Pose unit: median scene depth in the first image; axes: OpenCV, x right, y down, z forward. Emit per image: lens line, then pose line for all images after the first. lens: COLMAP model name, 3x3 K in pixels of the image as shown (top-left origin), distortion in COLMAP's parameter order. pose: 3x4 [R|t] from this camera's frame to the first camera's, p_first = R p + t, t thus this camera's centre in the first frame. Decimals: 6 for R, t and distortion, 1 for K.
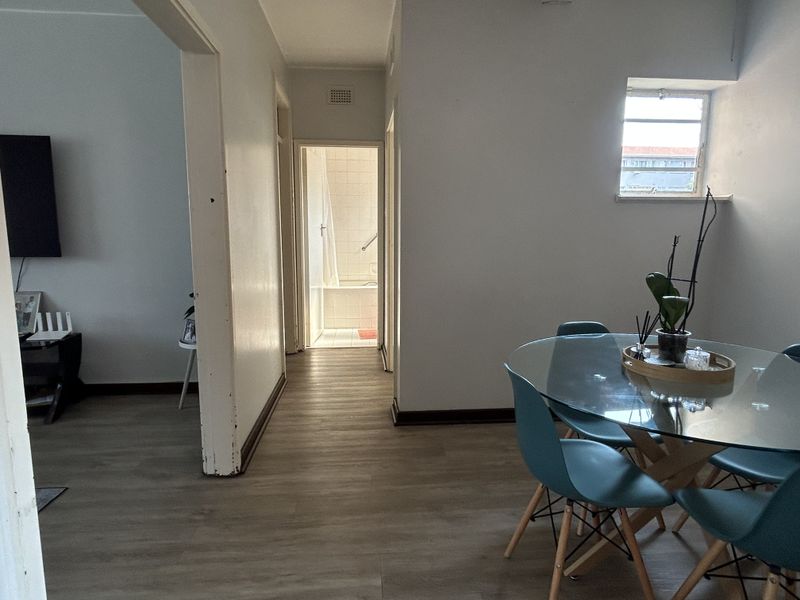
lens RADIAL K [[467.2, 0, 399.6], [0, 467.2, 297.7], [0, 0, 1]] dist [-0.004675, 0.001896]
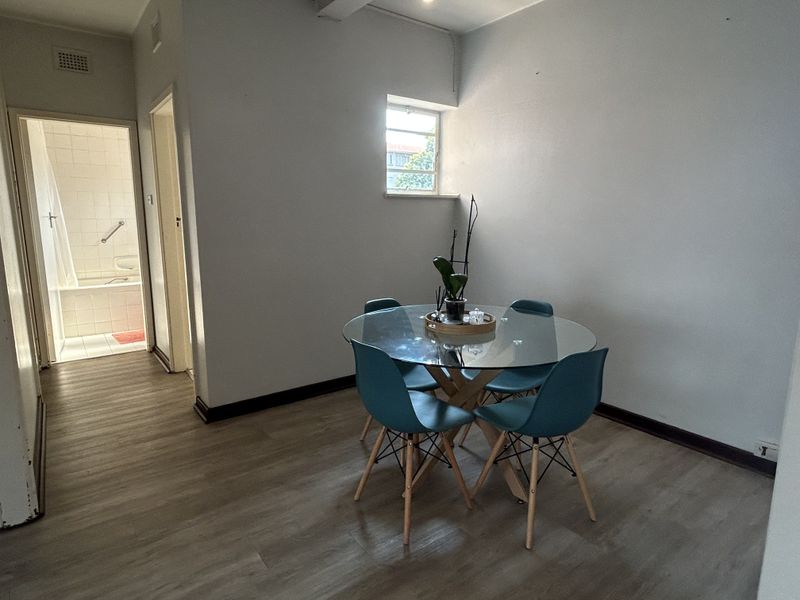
lens RADIAL K [[467.2, 0, 399.3], [0, 467.2, 299.8], [0, 0, 1]] dist [-0.004675, 0.001896]
pose [[0.848578, -0.095407, 0.520397, -0.187890], [0.075895, 0.995385, 0.058731, -0.013899], [-0.523599, -0.010342, 0.851902, -0.055793]]
